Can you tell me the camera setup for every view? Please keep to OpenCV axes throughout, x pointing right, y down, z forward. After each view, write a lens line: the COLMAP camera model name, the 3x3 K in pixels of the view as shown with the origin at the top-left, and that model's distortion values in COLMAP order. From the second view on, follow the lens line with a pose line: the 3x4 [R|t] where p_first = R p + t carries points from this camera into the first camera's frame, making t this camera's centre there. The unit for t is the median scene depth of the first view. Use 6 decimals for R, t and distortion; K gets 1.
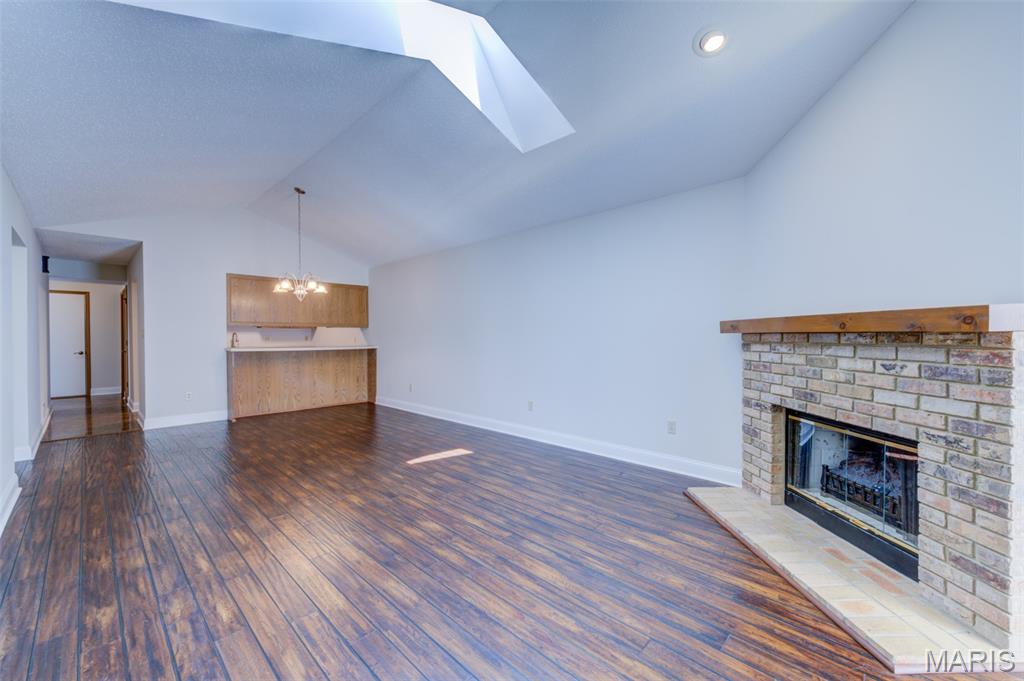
lens RADIAL K [[407.0, 0, 507.7], [0, 407.0, 345.5], [0, 0, 1]] dist [0.011333, -0.000145]
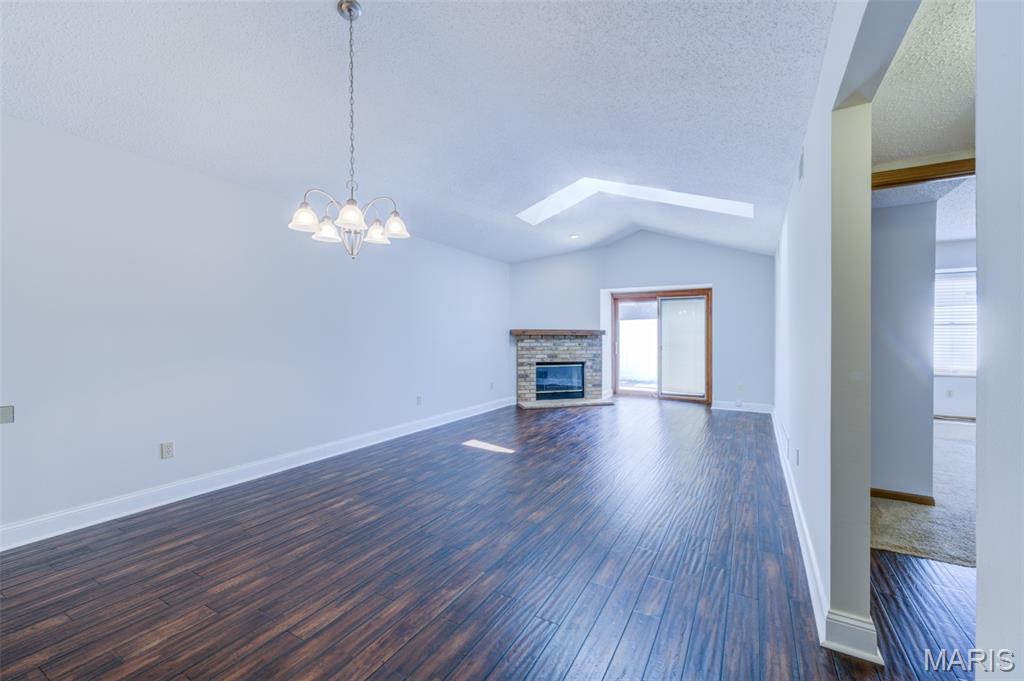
lens RADIAL K [[407.0, 0, 532.8], [0, 407.0, 339.9], [0, 0, 1]] dist [0.011333, -0.000145]
pose [[-0.272079, -0.005634, 0.962258, -2.433775], [0.022327, 0.999677, 0.012166, -0.041201], [-0.962016, 0.024795, -0.271865, 2.280883]]
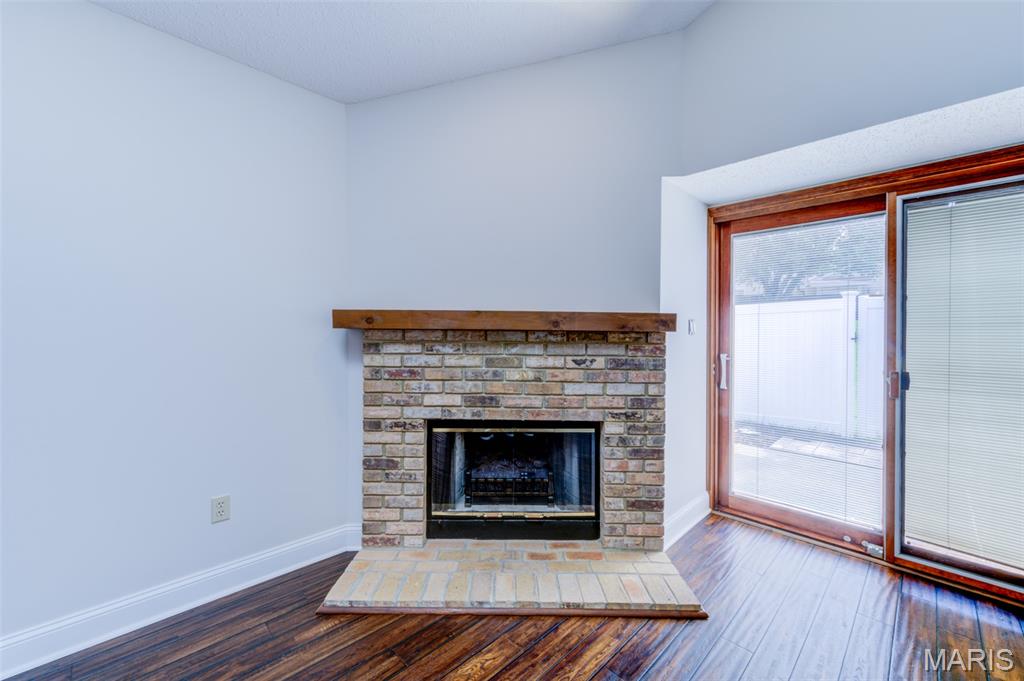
lens RADIAL K [[407.0, 0, 515.7], [0, 407.0, 336.0], [0, 0, 1]] dist [0.011333, -0.000145]
pose [[0.021762, -0.002990, 0.999759, -0.180349], [0.015211, 0.999881, 0.002659, -0.022788], [-0.999647, 0.015149, 0.021805, 1.067845]]
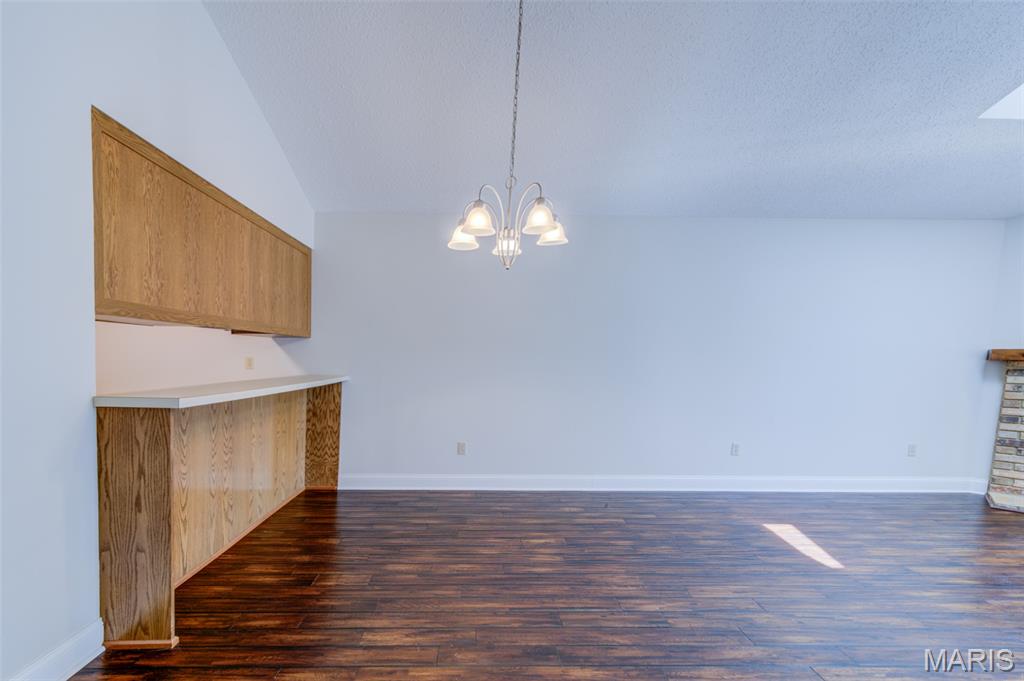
lens RADIAL K [[429.0, 0, 489.2], [0, 429.0, 402.5], [0, 0, 1]] dist [0.011378, -0.000261]
pose [[0.706994, -0.065581, 0.704173, -1.966539], [0.005719, 0.996189, 0.087036, -0.040274], [-0.707197, -0.057507, 0.704674, 1.719598]]
